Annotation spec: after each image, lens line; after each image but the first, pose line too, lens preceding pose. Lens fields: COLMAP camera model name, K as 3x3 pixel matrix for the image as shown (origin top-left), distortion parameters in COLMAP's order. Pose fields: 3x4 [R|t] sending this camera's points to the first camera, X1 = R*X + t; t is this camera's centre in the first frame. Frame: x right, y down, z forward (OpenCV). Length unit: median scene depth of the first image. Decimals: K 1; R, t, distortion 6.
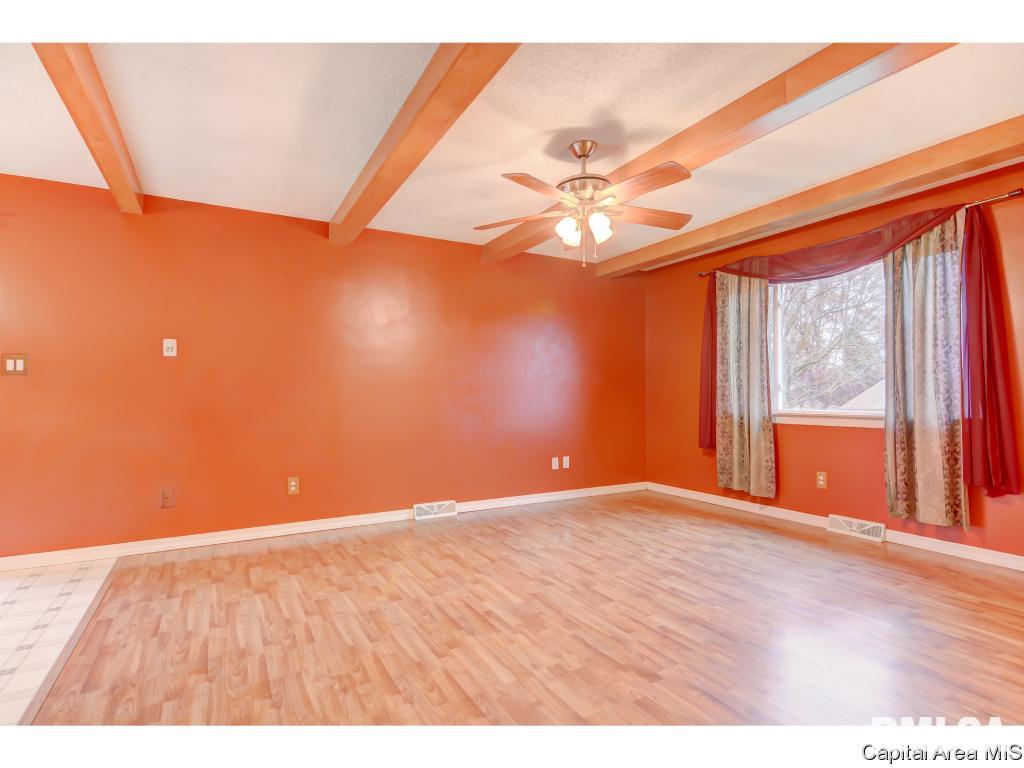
lens RADIAL K [[513.3, 0, 504.3], [0, 513.3, 384.2], [0, 0, 1]] dist [0.009409, -0.011786]
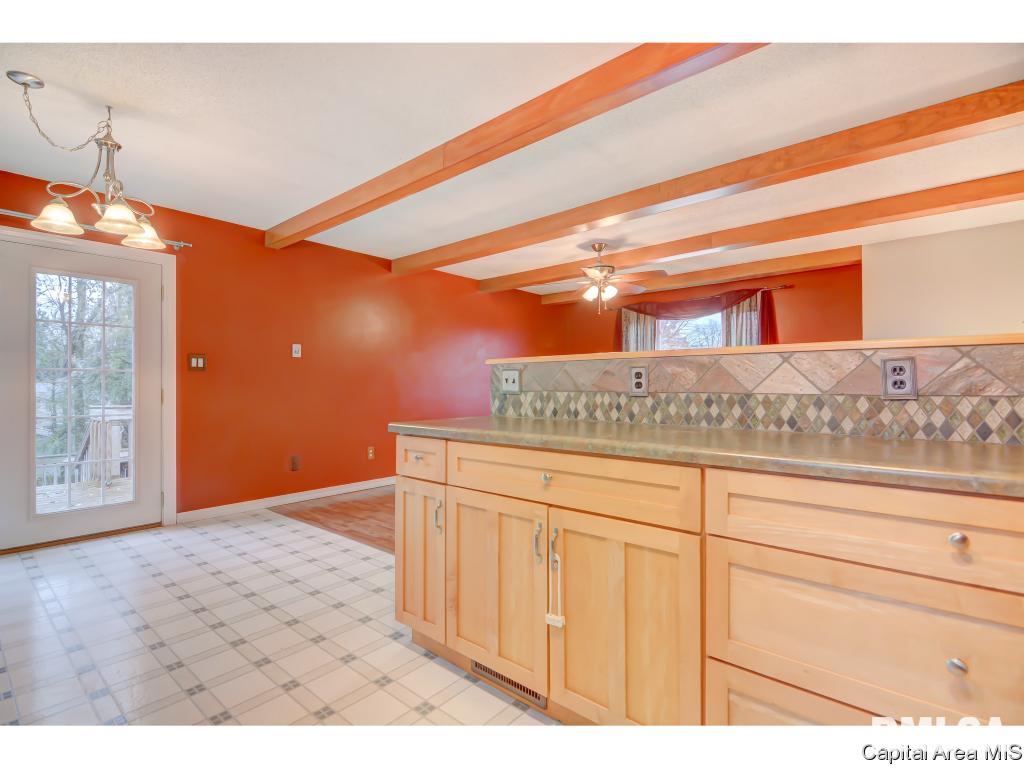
lens RADIAL K [[492.5, 0, 504.6], [0, 492.5, 384.2], [0, 0, 1]] dist [0.008623, -0.010024]
pose [[0.940878, 0.004693, 0.338712, -0.666324], [-0.008862, 0.999903, 0.010761, -0.003360], [-0.338629, -0.013127, 0.940829, -0.446014]]
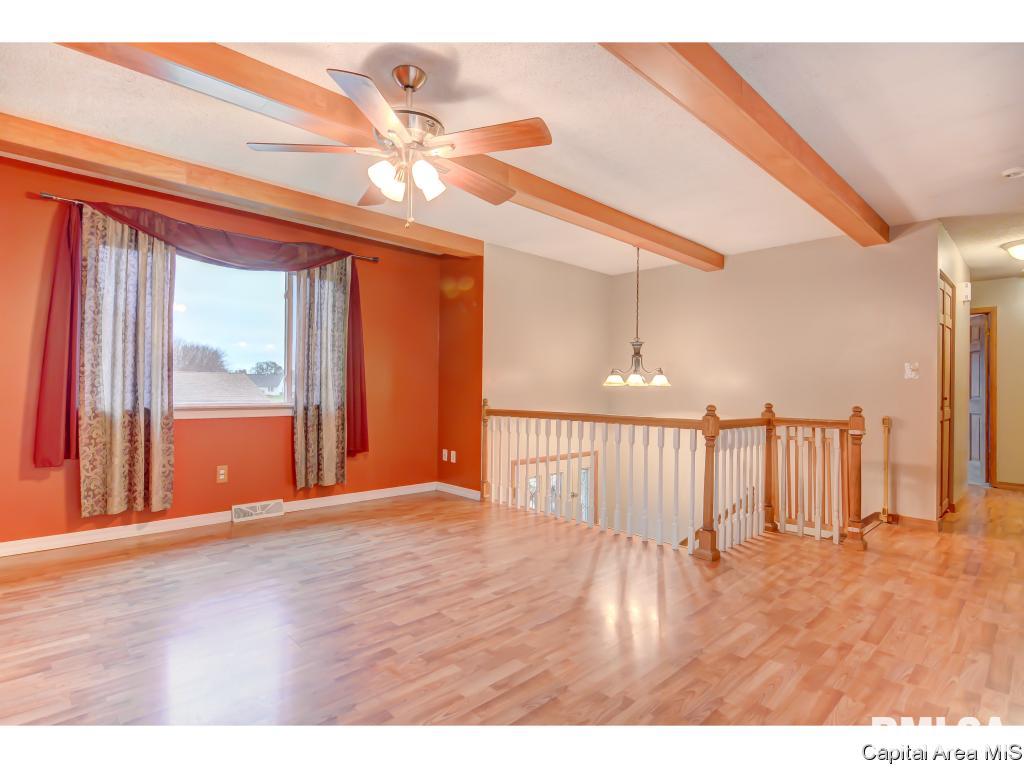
lens RADIAL K [[513.3, 0, 504.3], [0, 513.3, 384.2], [0, 0, 1]] dist [0.009409, -0.011786]
pose [[-0.243092, 0.009042, 0.969961, -0.603391], [-0.029682, 0.999419, -0.016756, 0.022744], [-0.969549, -0.032864, -0.242682, 0.959637]]
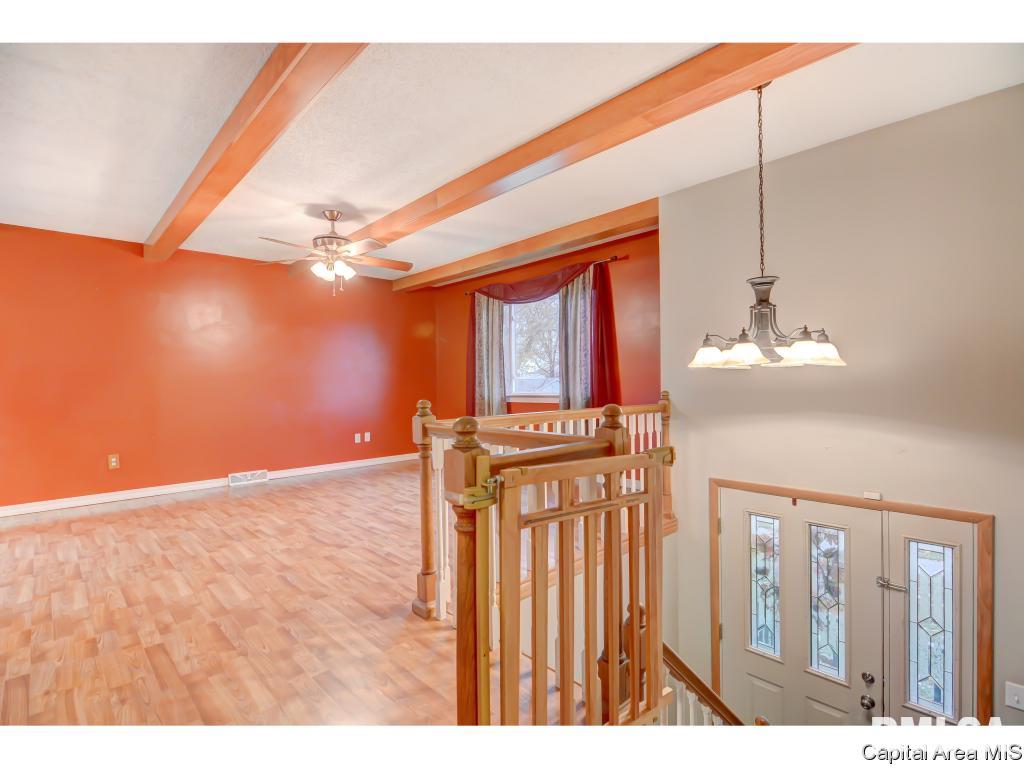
lens RADIAL K [[492.5, 0, 504.6], [0, 492.5, 384.2], [0, 0, 1]] dist [0.008623, -0.010024]
pose [[0.969488, -0.012573, 0.244816, 0.258024], [0.007703, 0.999753, 0.020840, -0.003304], [-0.245018, -0.018319, 0.969346, -0.449144]]
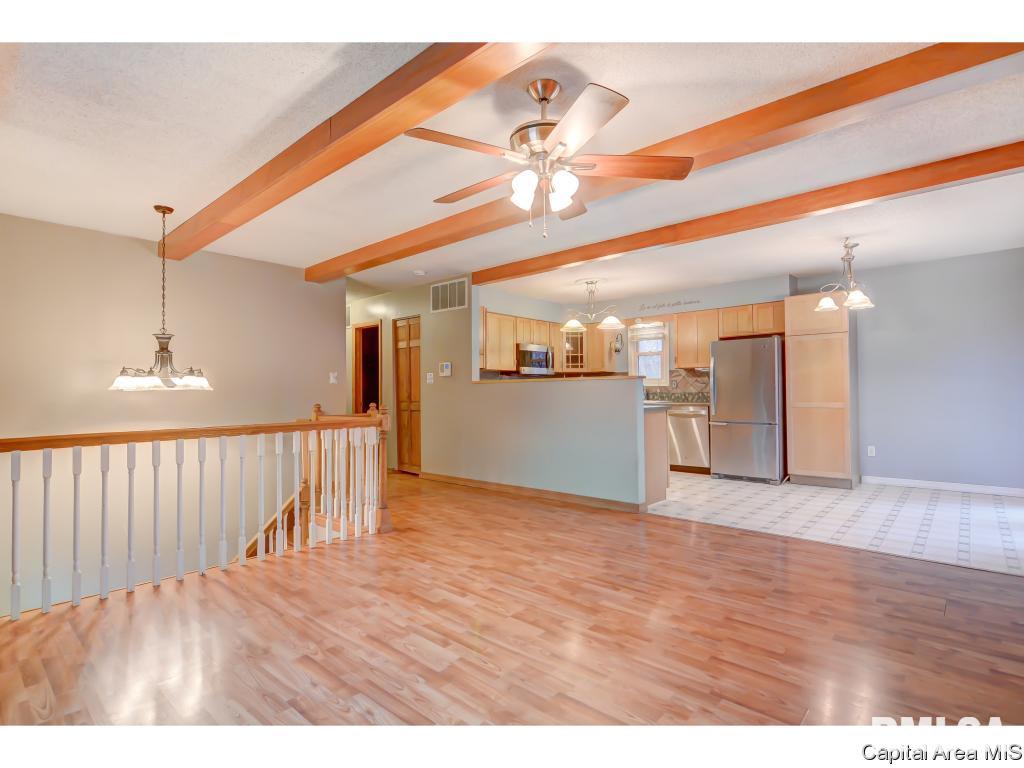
lens RADIAL K [[513.3, 0, 504.3], [0, 513.3, 384.2], [0, 0, 1]] dist [0.009409, -0.011786]
pose [[-0.948501, 0.006267, -0.316713, 0.440794], [0.017075, 0.999362, -0.031362, 0.028717], [0.316314, -0.035154, -0.948003, 1.610735]]
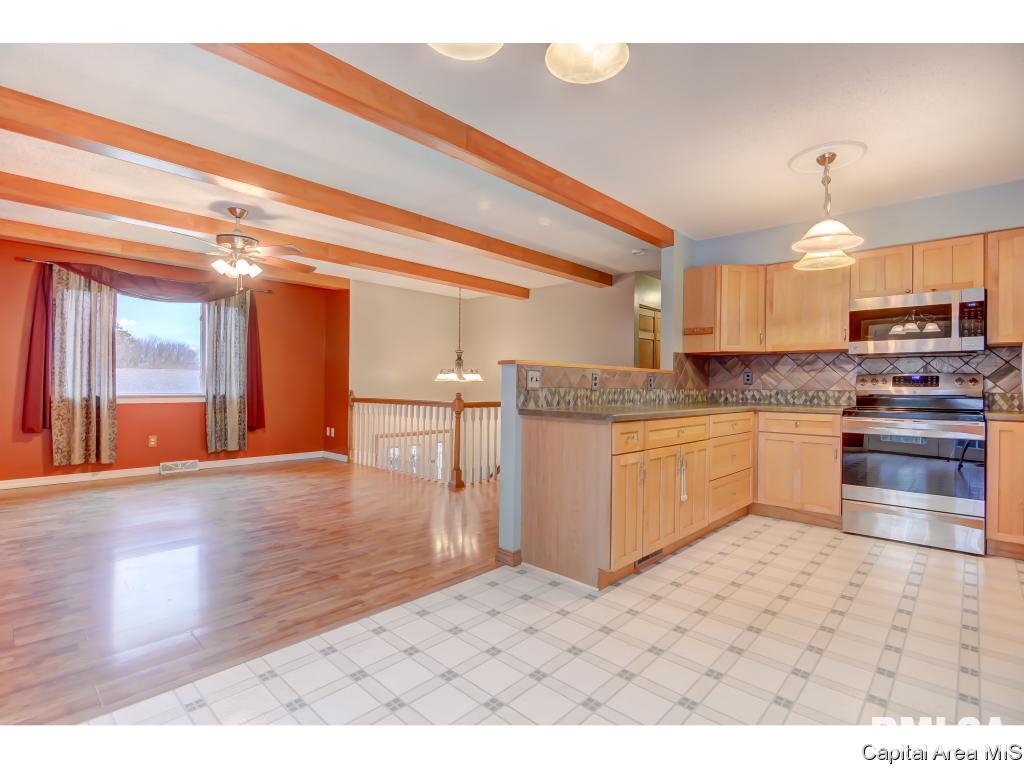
lens RADIAL K [[492.5, 0, 504.6], [0, 492.5, 384.2], [0, 0, 1]] dist [0.008623, -0.010024]
pose [[-0.292391, 0.002381, 0.956296, -1.300767], [-0.027060, 0.999576, -0.010762, 0.020886], [-0.955916, -0.029024, -0.292203, 0.622526]]
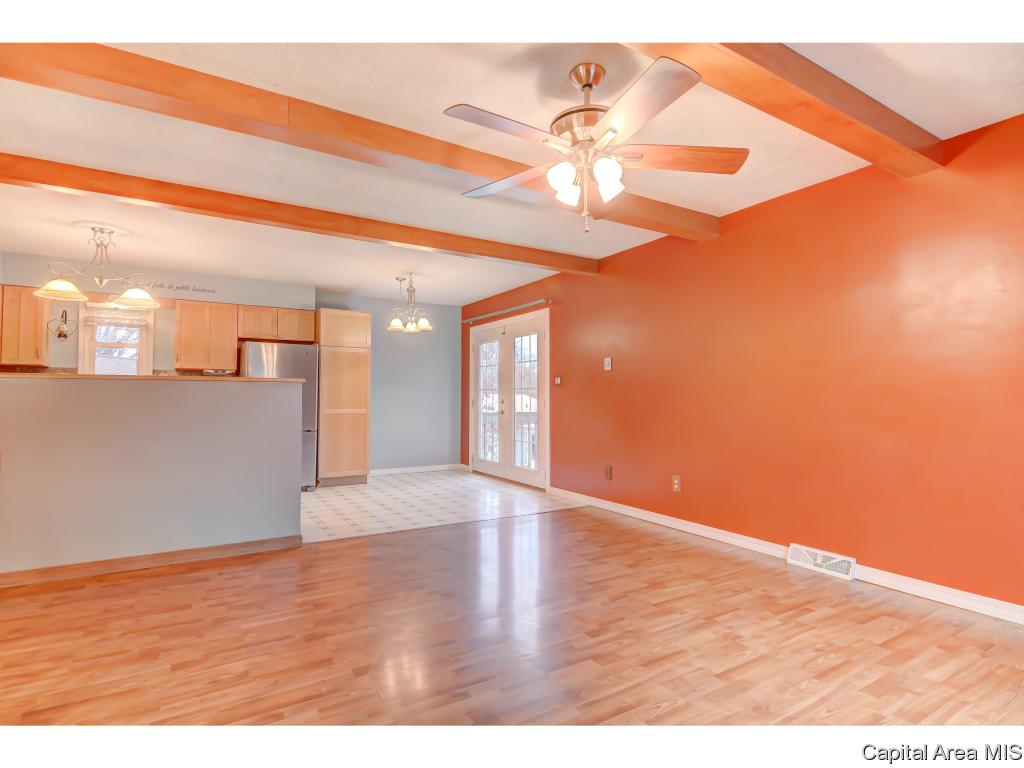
lens RADIAL K [[514.3, 0, 504.5], [0, 514.3, 376.7], [0, 0, 1]] dist [0.012084, -0.011851]
pose [[0.028165, -0.036634, -0.998932, 0.843250], [0.013455, 0.999252, -0.036266, 0.011653], [0.999513, -0.012419, 0.028637, 0.787177]]
